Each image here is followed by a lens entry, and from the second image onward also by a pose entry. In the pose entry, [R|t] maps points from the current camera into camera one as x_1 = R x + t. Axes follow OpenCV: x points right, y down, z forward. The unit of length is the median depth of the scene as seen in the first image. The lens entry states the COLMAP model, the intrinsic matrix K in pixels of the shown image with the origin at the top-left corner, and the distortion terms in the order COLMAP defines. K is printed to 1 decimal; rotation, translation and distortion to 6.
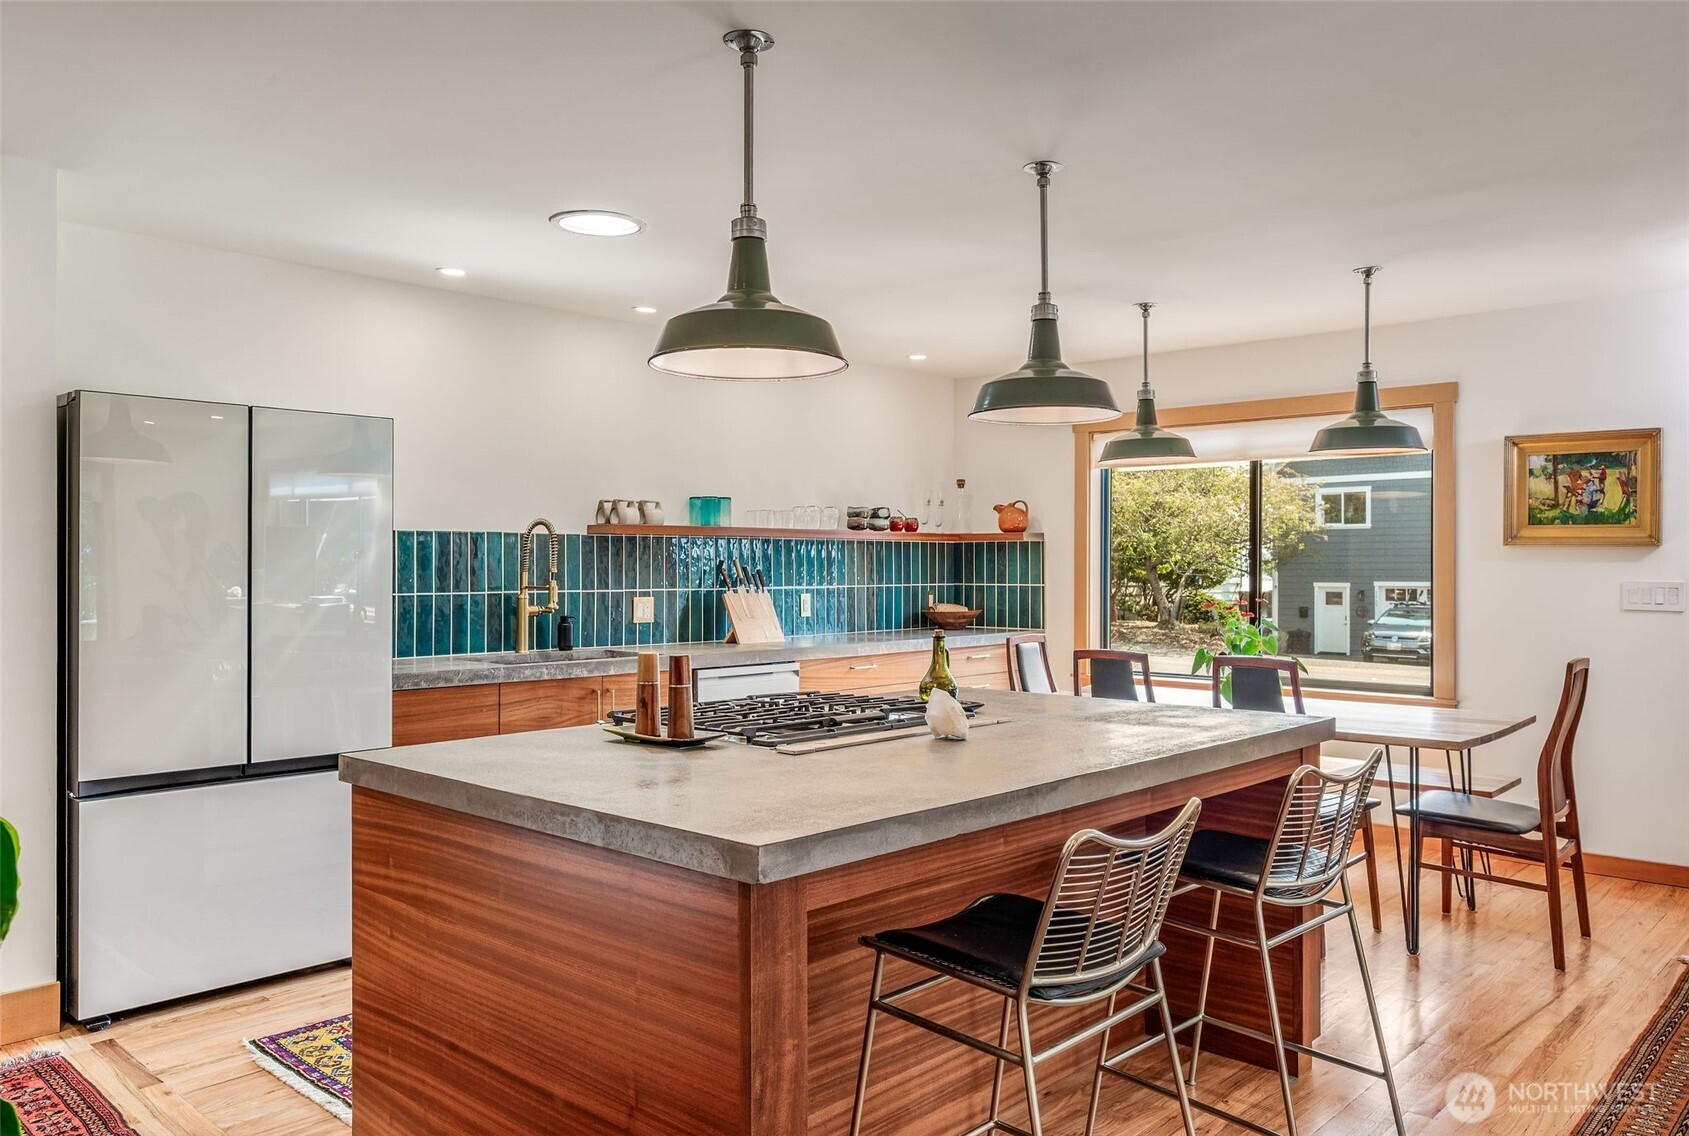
lens RADIAL K [[1232.3, 0, 855.4], [0, 1232.3, 571.6], [0, 0, 1]] dist [-0.038327, 0.016261]
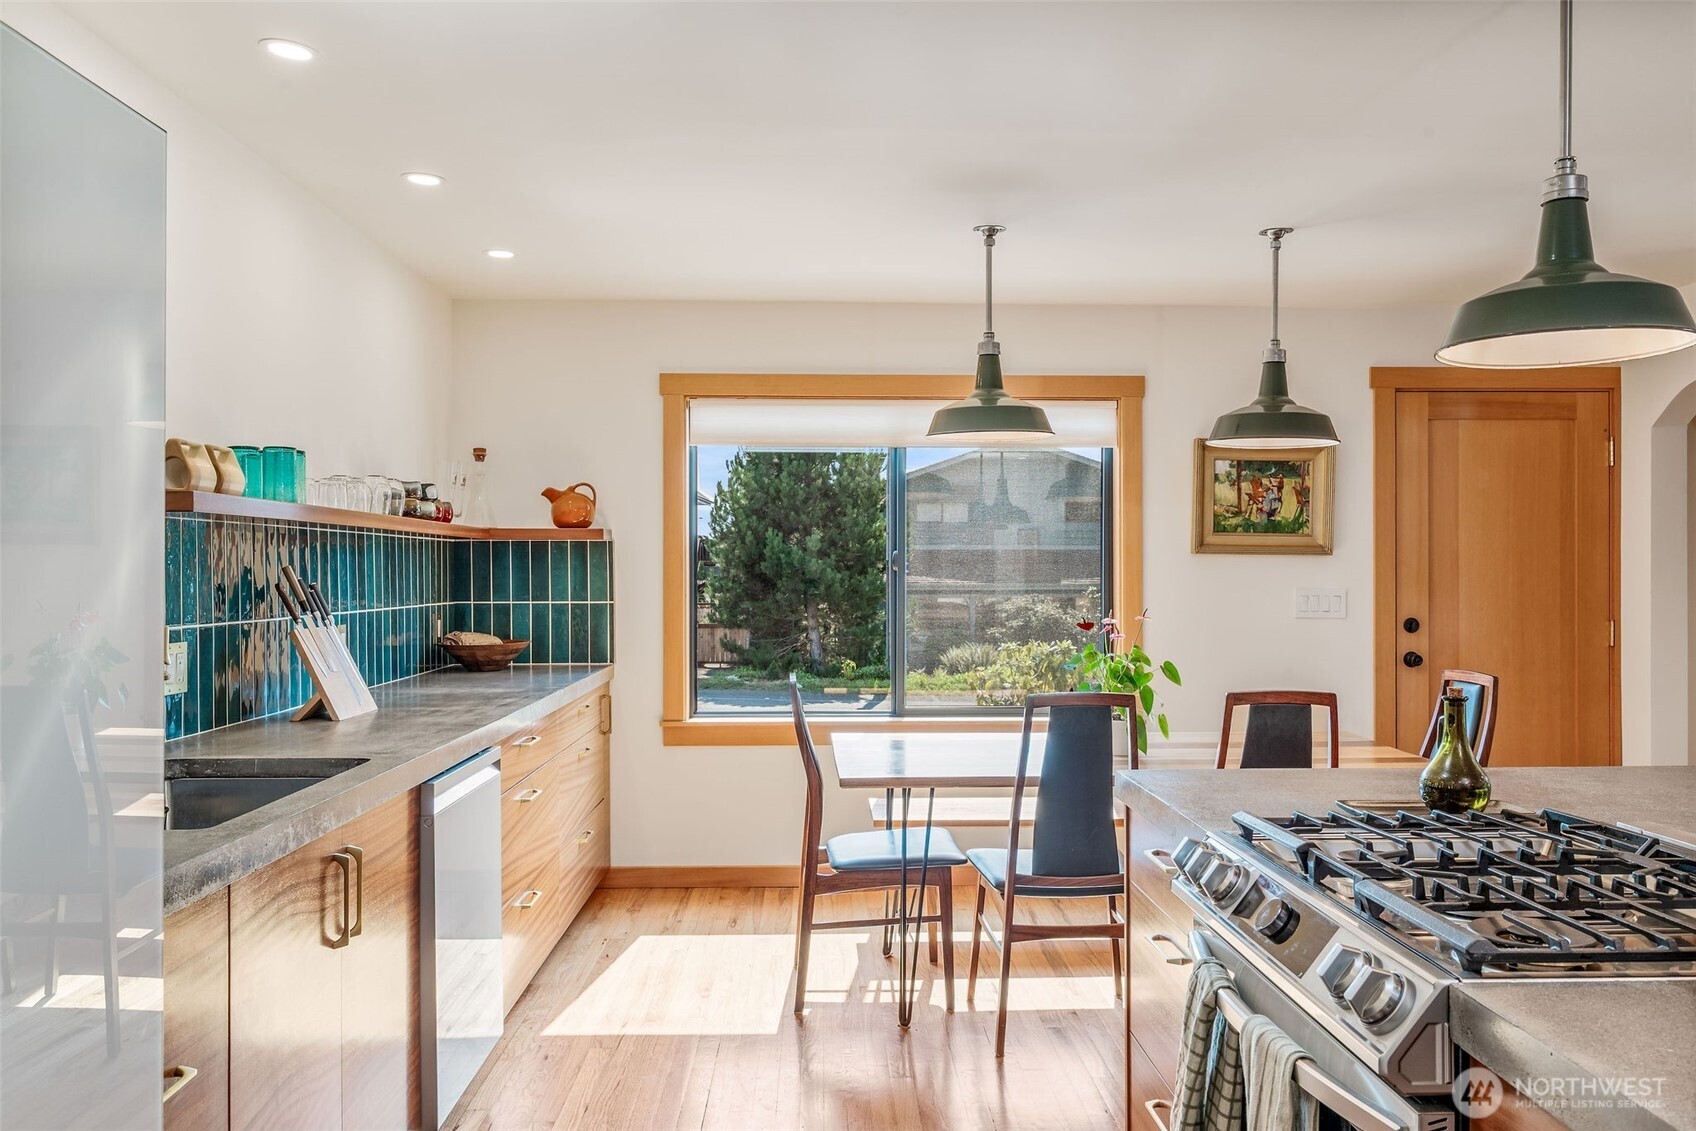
lens RADIAL K [[1320.5, 0, 837.7], [0, 1320.5, 575.1], [0, 0, 1]] dist [-0.001118, 0.009359]
pose [[0.721369, -0.001807, 0.692549, -0.373423], [0.002528, 0.999997, -0.000025, -0.006082], [-0.692547, 0.001769, 0.721371, 0.464807]]
